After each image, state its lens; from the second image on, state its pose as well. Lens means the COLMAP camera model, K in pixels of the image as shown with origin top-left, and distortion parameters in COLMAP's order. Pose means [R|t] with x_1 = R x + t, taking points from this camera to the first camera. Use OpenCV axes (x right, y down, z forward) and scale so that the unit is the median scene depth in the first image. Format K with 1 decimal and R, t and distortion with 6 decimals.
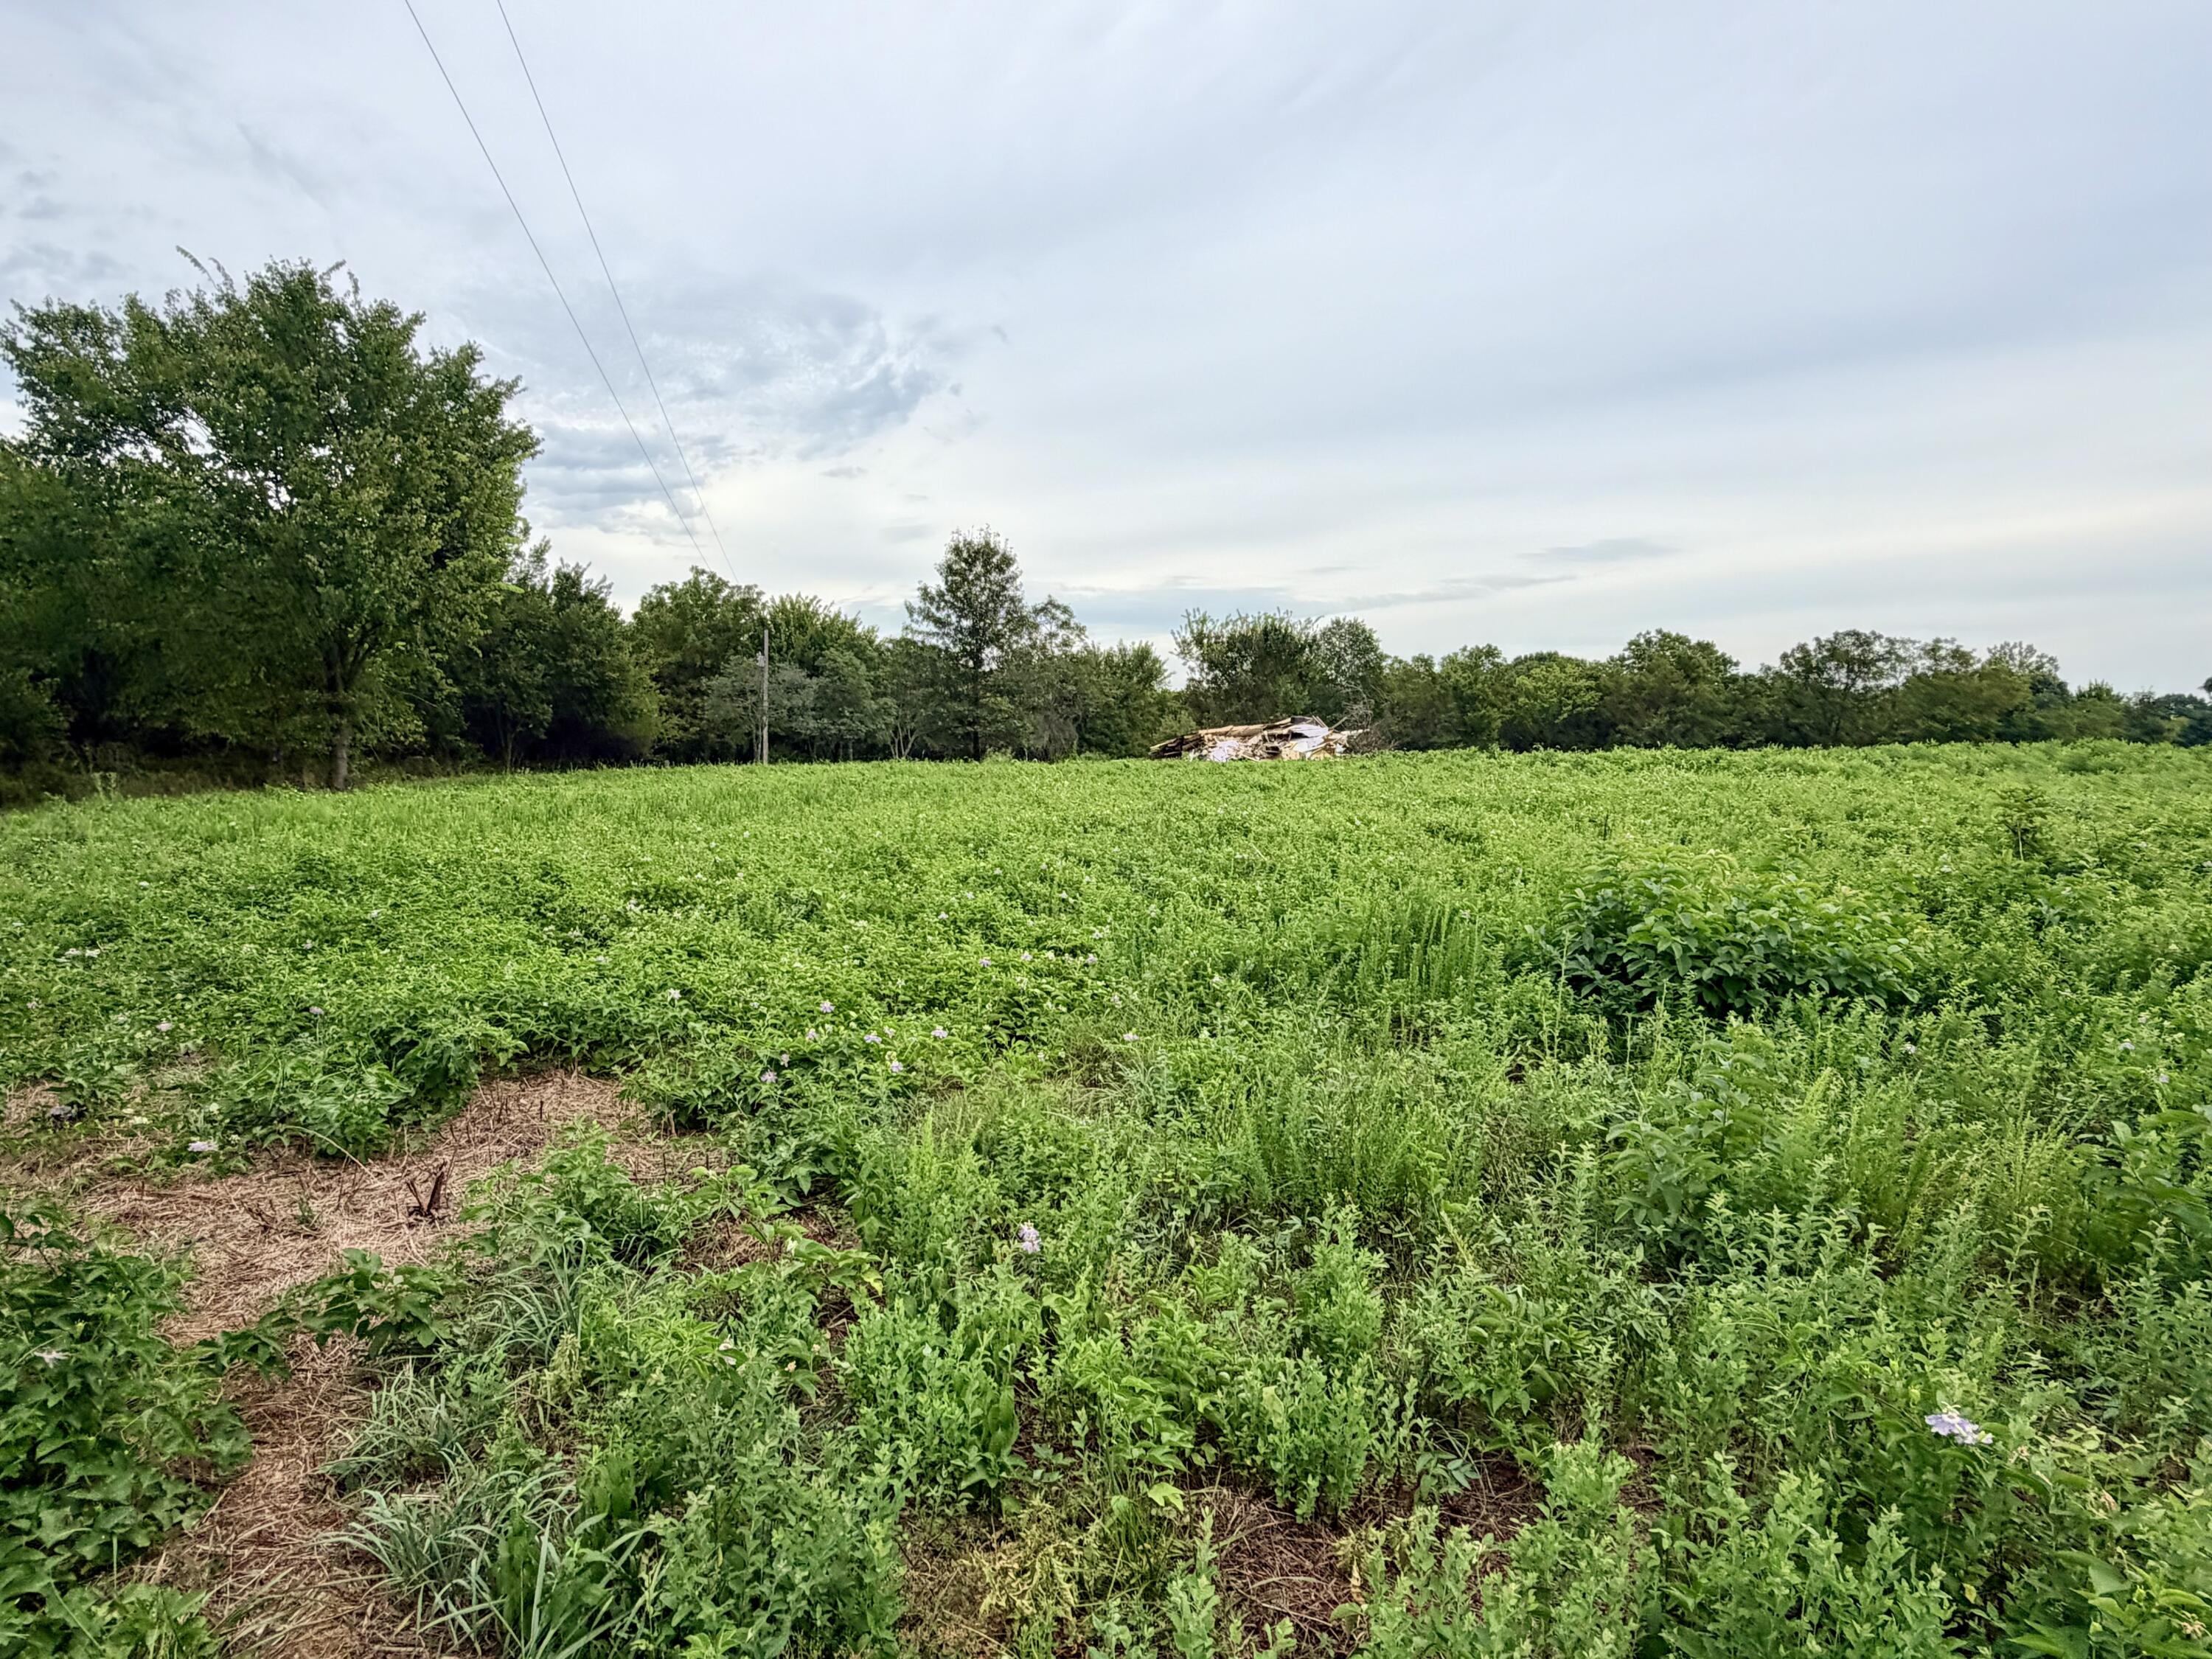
lens RADIAL K [[1216.5, 0, 1106.0], [0, 1216.5, 829.5], [0, 0, 1]] dist [0.000802, 0.001318]
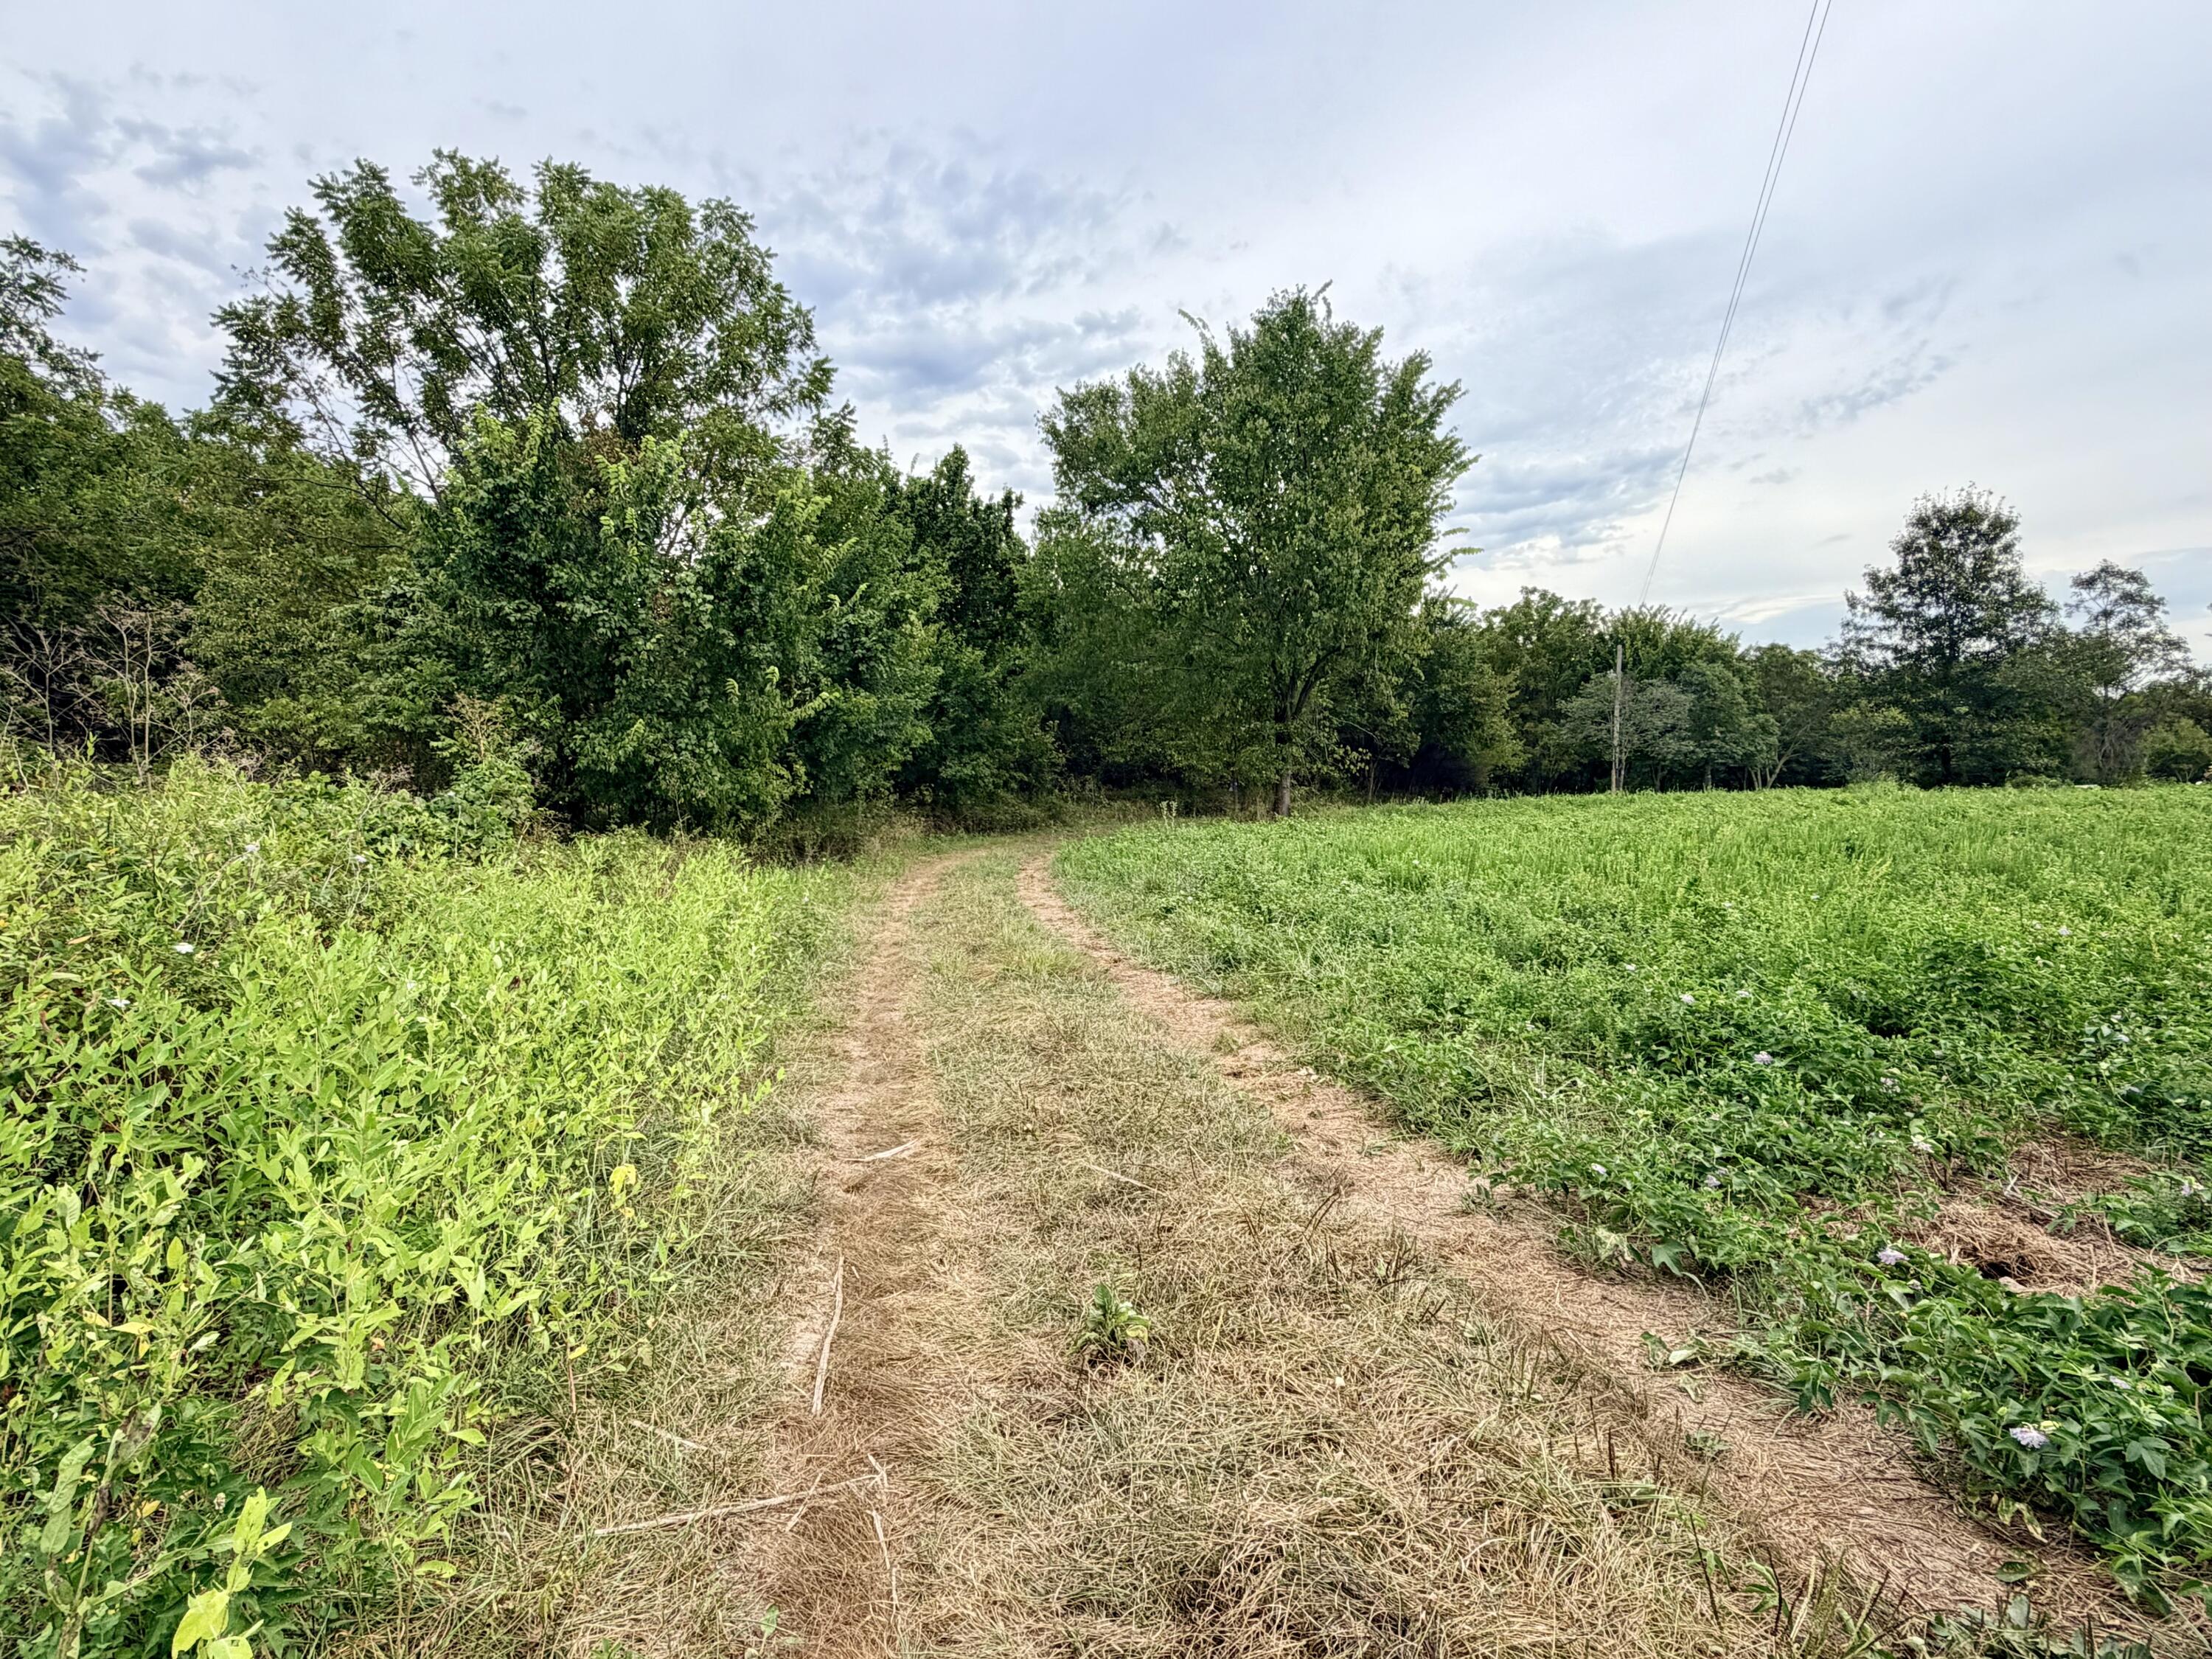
lens RADIAL K [[1228.9, 0, 1106.0], [0, 1228.9, 829.5], [0, 0, 1]] dist [0.000187, -0.000048]
pose [[0.825721, 0.011659, -0.563958, -0.108729], [-0.025761, 0.999523, -0.017054, -0.001686], [0.563490, 0.028610, 0.825627, 0.046843]]
